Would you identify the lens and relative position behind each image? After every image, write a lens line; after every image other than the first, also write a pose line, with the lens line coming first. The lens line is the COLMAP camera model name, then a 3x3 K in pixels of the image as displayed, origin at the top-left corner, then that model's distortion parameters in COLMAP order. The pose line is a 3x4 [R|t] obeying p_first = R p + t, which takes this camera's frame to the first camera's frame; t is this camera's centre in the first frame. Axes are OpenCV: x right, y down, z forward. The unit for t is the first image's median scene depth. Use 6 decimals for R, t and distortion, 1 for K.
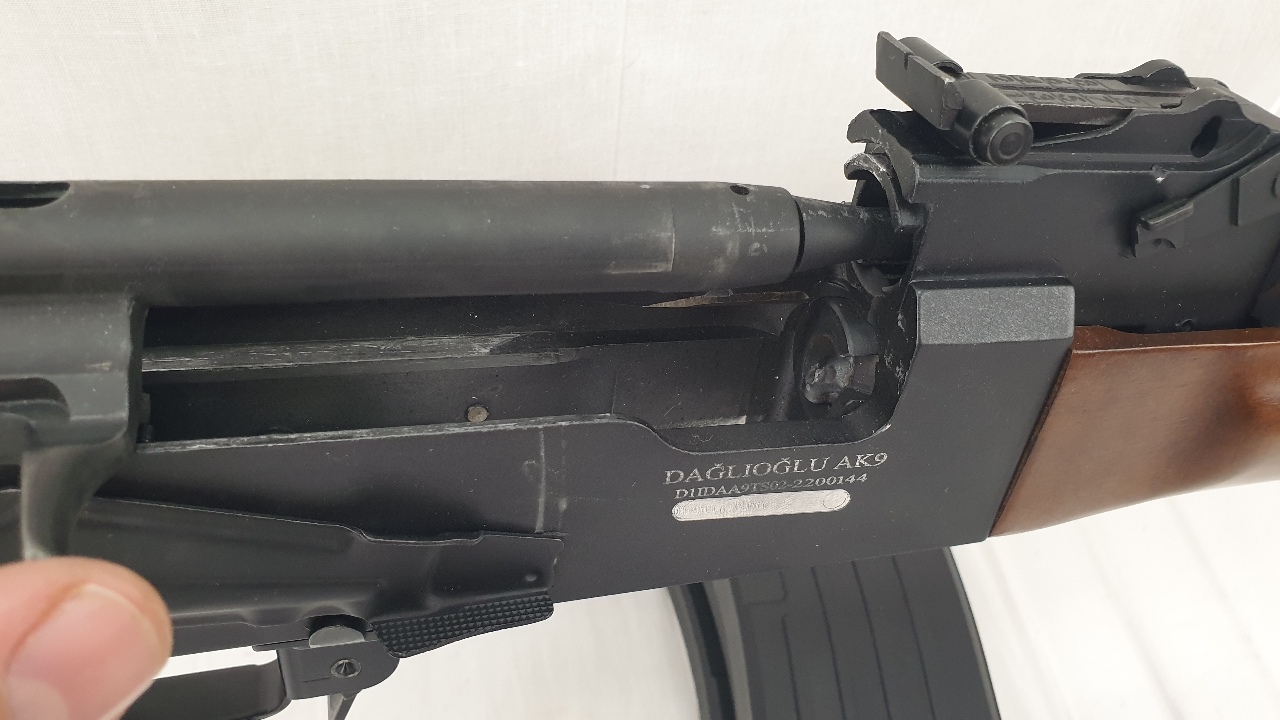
lens RADIAL K [[992.9, 0, 640.4], [0, 992.9, 321.1], [0, 0, 1]] dist [0.069955, -0.160557]
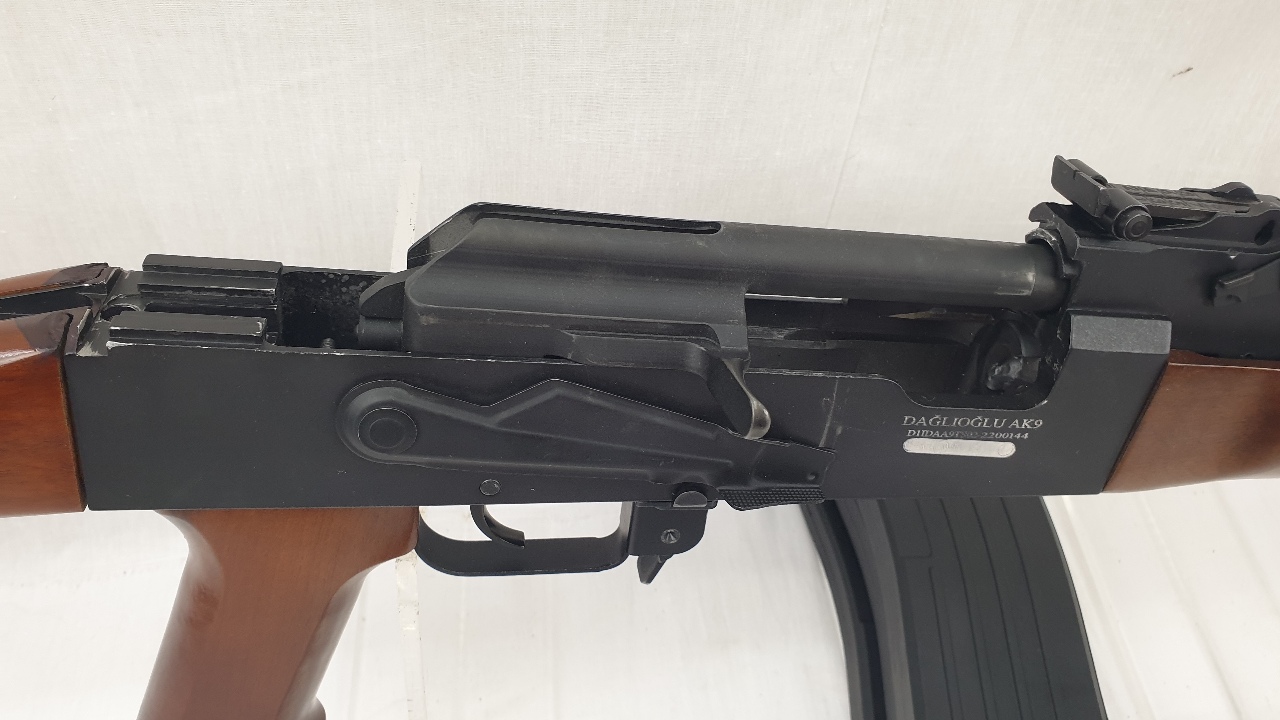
lens RADIAL K [[996.1, 0, 642.4], [0, 996.1, 336.5], [0, 0, 1]] dist [-0.064449, 0.139727]
pose [[0.994618, 0.074640, -0.071854, -0.285226], [-0.078288, 0.995708, -0.049362, 0.132497], [0.067861, 0.054721, 0.996193, -0.614522]]
